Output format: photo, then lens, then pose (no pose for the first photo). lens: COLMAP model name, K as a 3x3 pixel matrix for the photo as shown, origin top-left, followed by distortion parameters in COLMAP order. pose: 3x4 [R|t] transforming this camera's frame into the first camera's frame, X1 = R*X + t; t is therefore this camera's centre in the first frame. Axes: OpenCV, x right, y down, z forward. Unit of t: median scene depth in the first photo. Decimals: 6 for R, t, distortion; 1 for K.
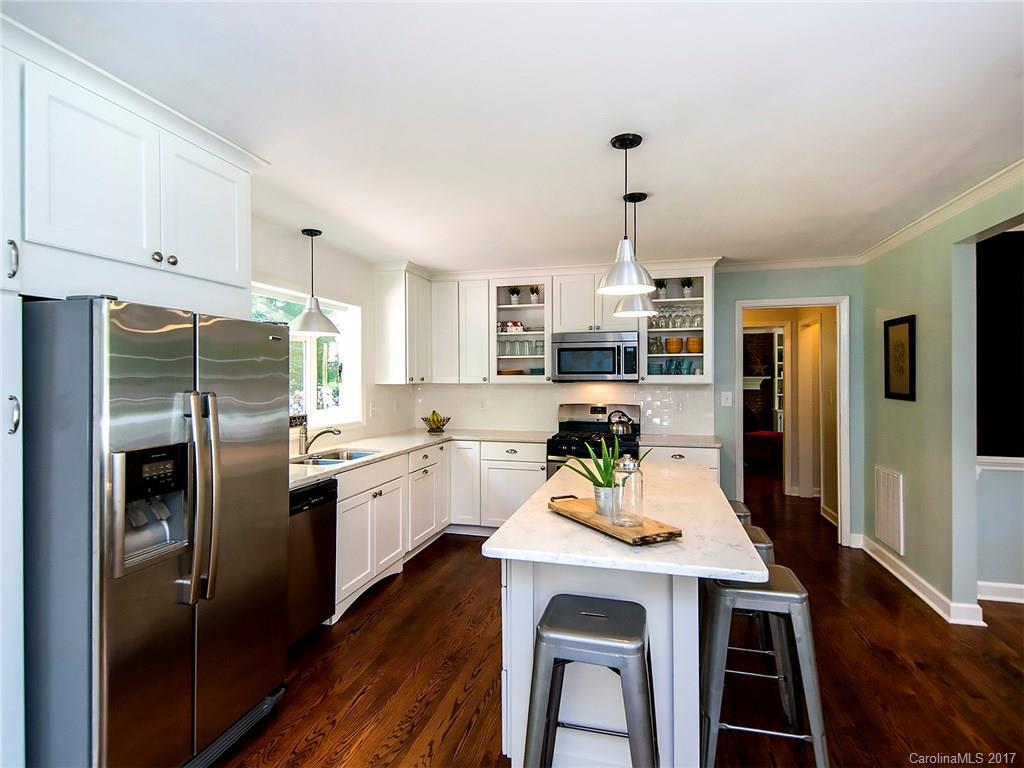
lens RADIAL K [[537.7, 0, 513.7], [0, 537.7, 377.8], [0, 0, 1]] dist [0.002919, 0.000195]
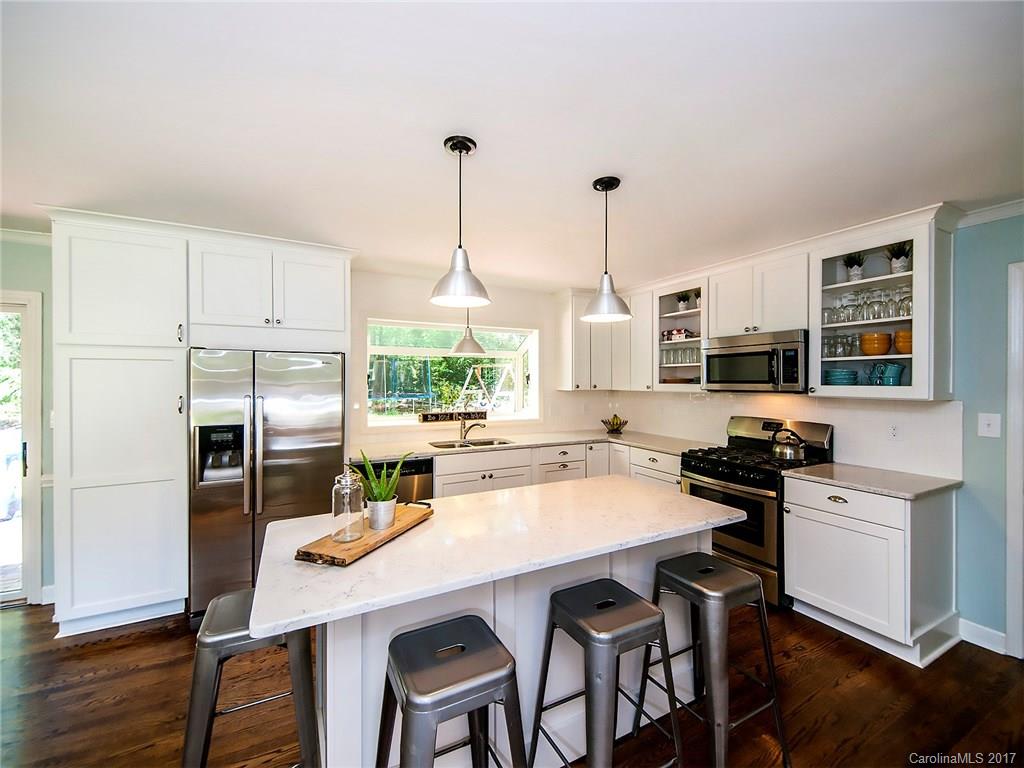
lens RADIAL K [[419.7, 0, 508.4], [0, 419.7, 382.7], [0, 0, 1]] dist [0.000752, -0.000309]
pose [[0.669305, 0.007063, -0.742954, 0.385273], [-0.003253, 0.999973, 0.006576, -0.011127], [0.742980, -0.001985, 0.669310, 0.268167]]
